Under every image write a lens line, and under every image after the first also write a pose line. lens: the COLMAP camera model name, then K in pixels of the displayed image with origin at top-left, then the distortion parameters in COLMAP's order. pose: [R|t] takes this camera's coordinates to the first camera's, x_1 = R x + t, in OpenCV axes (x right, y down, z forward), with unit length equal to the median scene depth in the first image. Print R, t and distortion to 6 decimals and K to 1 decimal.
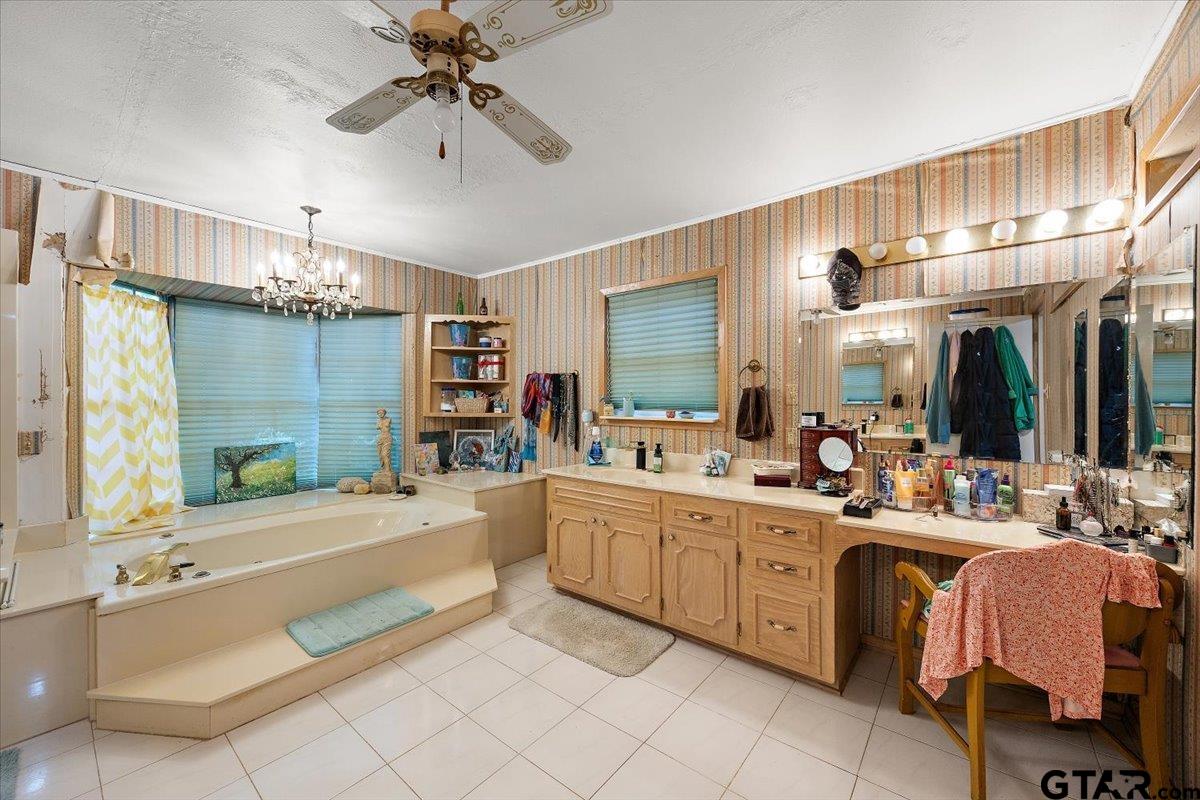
lens RADIAL K [[464.1, 0, 600.1], [0, 464.1, 401.4], [0, 0, 1]] dist [-0.006089, 0.000247]
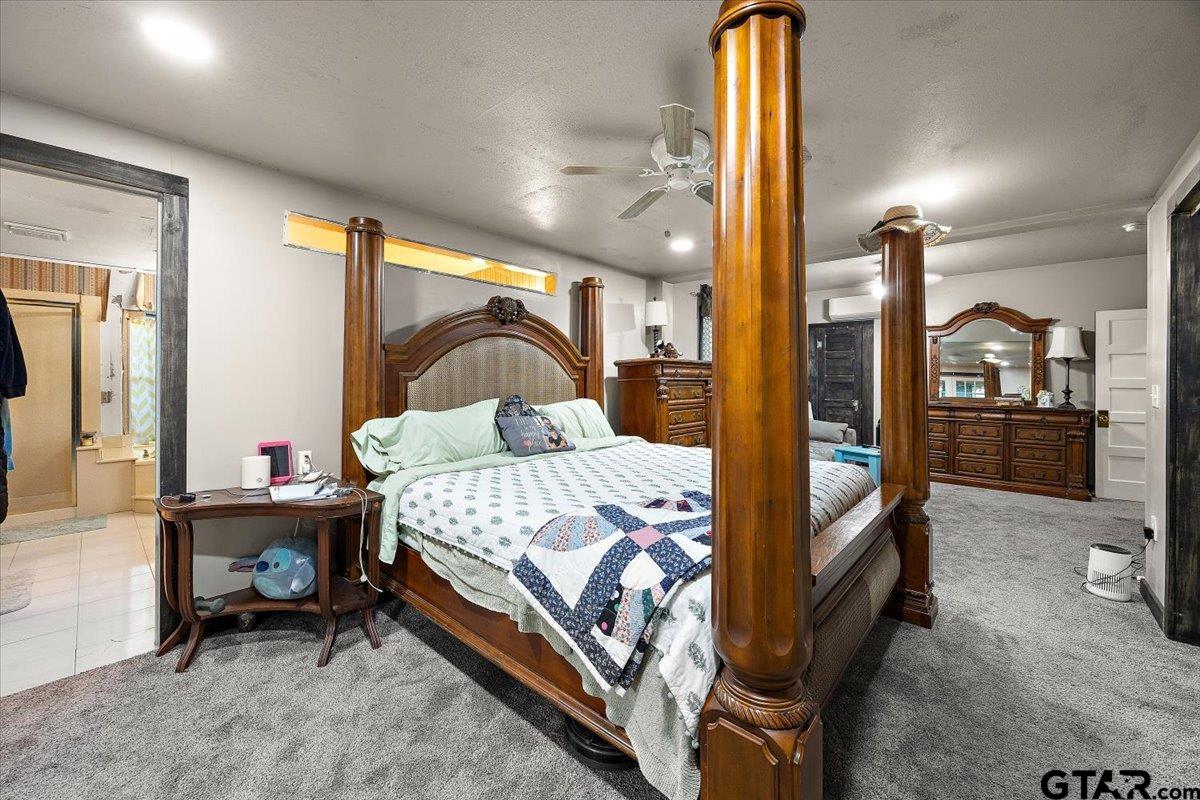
lens RADIAL K [[464.1, 0, 582.7], [0, 464.1, 376.5], [0, 0, 1]] dist [-0.006089, 0.000247]
pose [[0.997849, -0.001851, -0.065531, 0.996091], [0.001735, 0.999997, -0.001827, 0.004117], [0.065534, 0.001709, 0.997849, -0.893250]]
